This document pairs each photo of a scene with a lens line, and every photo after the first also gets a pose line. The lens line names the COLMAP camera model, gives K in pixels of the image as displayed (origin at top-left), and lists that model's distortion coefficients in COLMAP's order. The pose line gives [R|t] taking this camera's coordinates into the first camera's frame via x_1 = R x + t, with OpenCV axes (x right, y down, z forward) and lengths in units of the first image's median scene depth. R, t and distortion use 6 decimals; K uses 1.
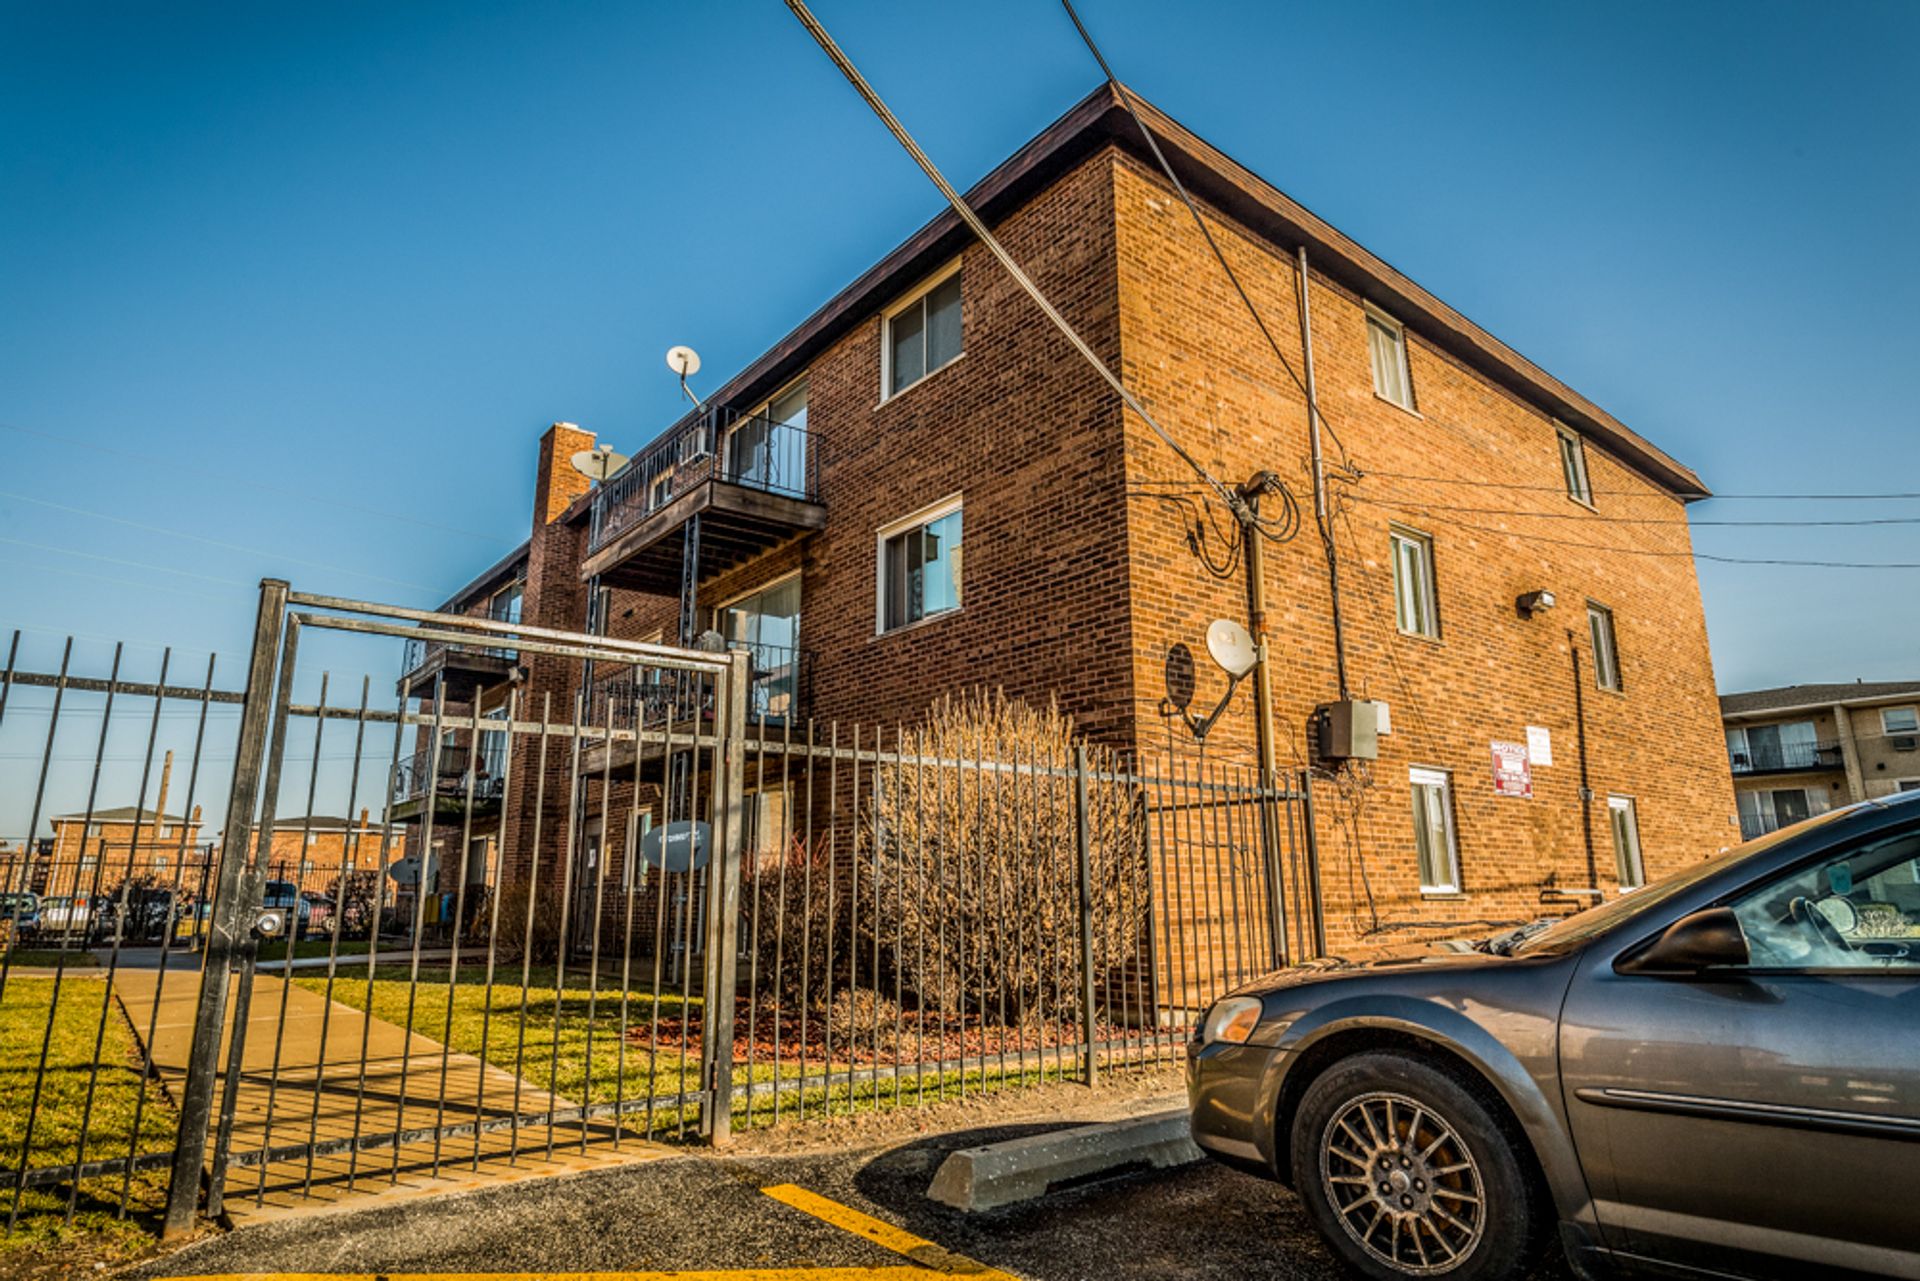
lens RADIAL K [[1071.7, 0, 951.5], [0, 1071.7, 639.5], [0, 0, 1]] dist [0.019562, -0.016422]
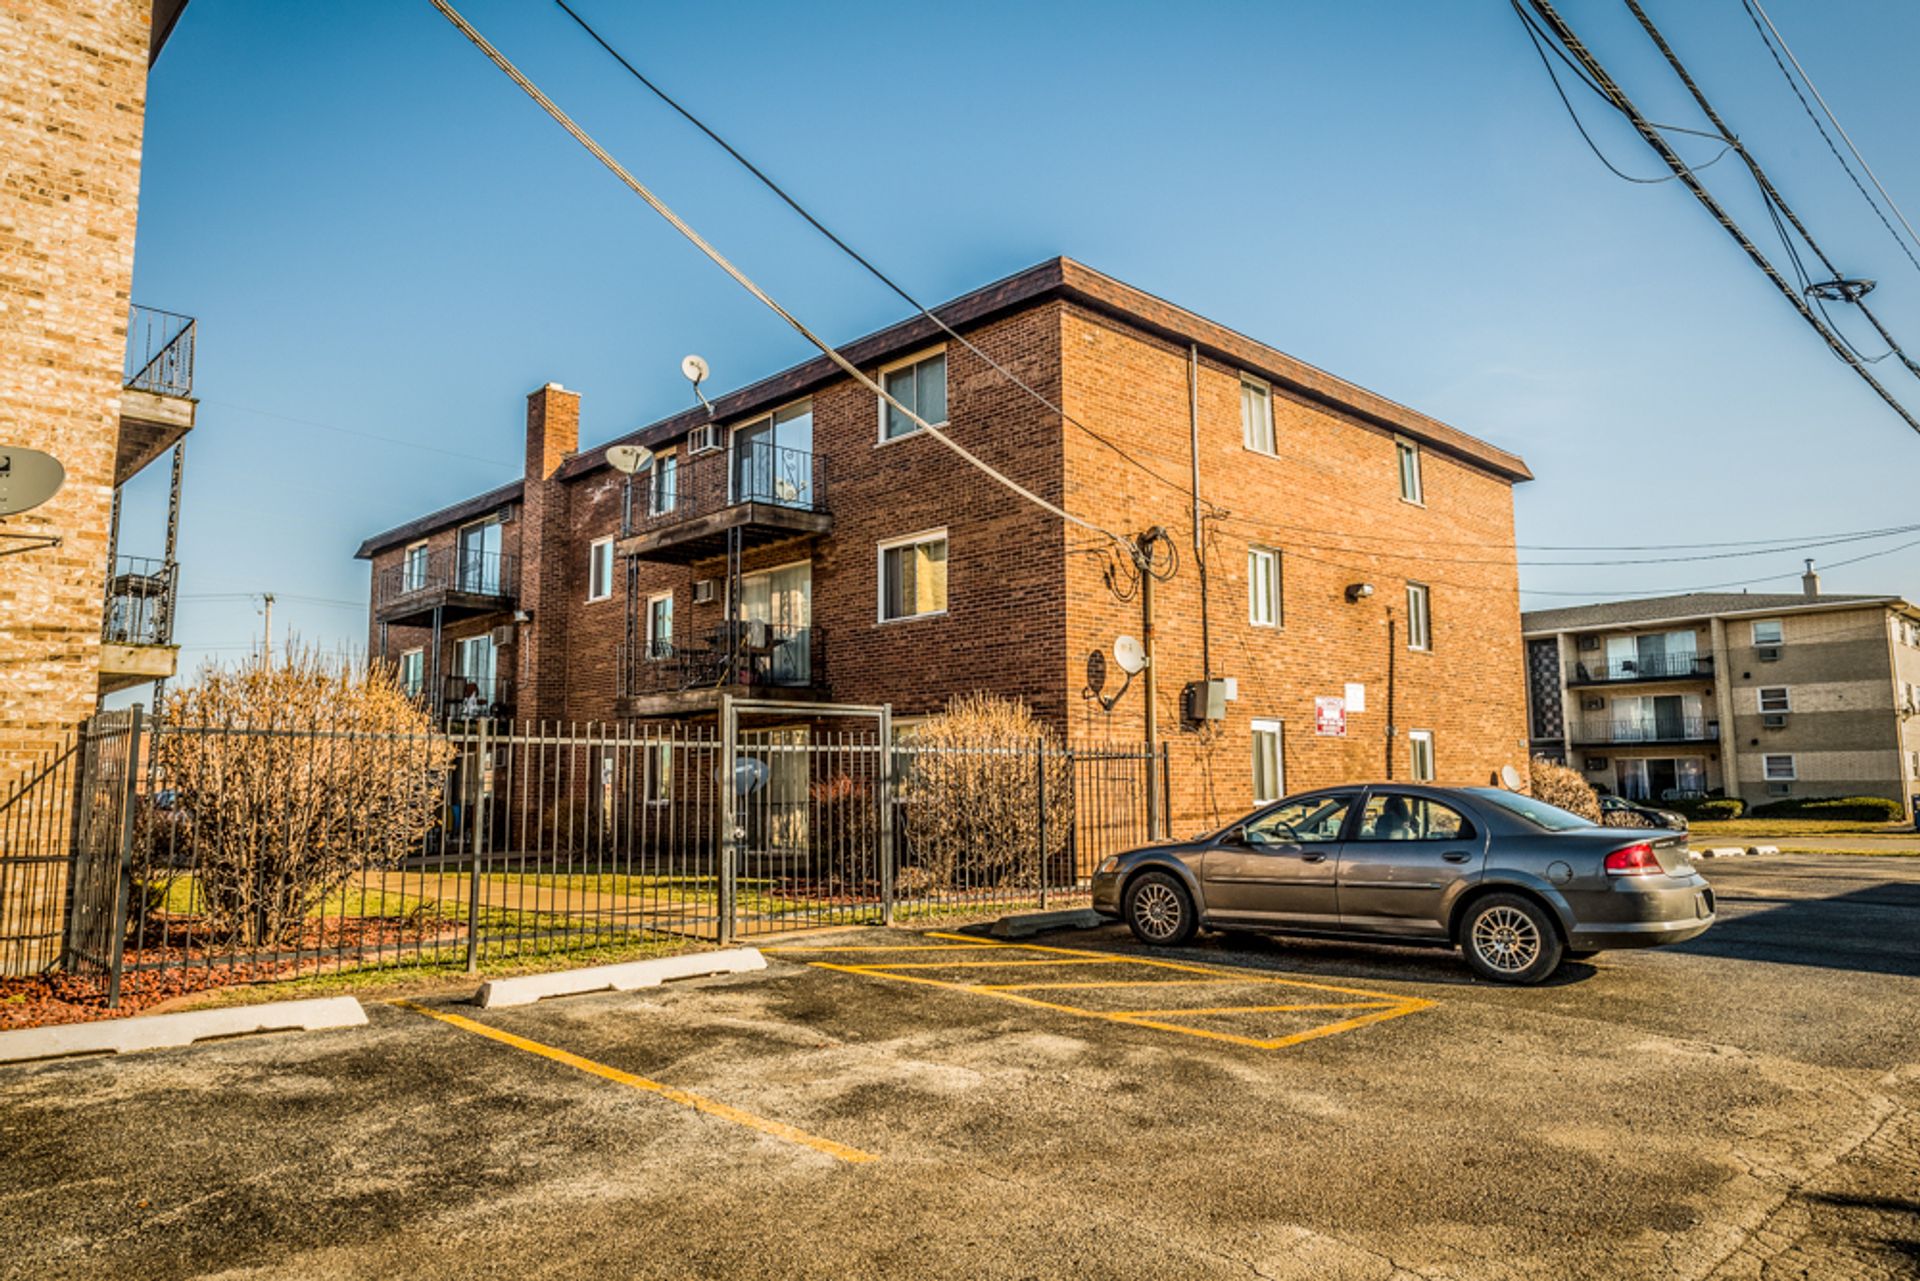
lens RADIAL K [[1259.5, 0, 952.1], [0, 1259.5, 641.2], [0, 0, 1]] dist [0.019970, -0.016200]
pose [[0.995821, 0.005365, 0.091170, -0.133087], [-0.015689, 0.993482, 0.112905, -0.176117], [-0.089970, -0.113864, 0.989414, -0.644184]]
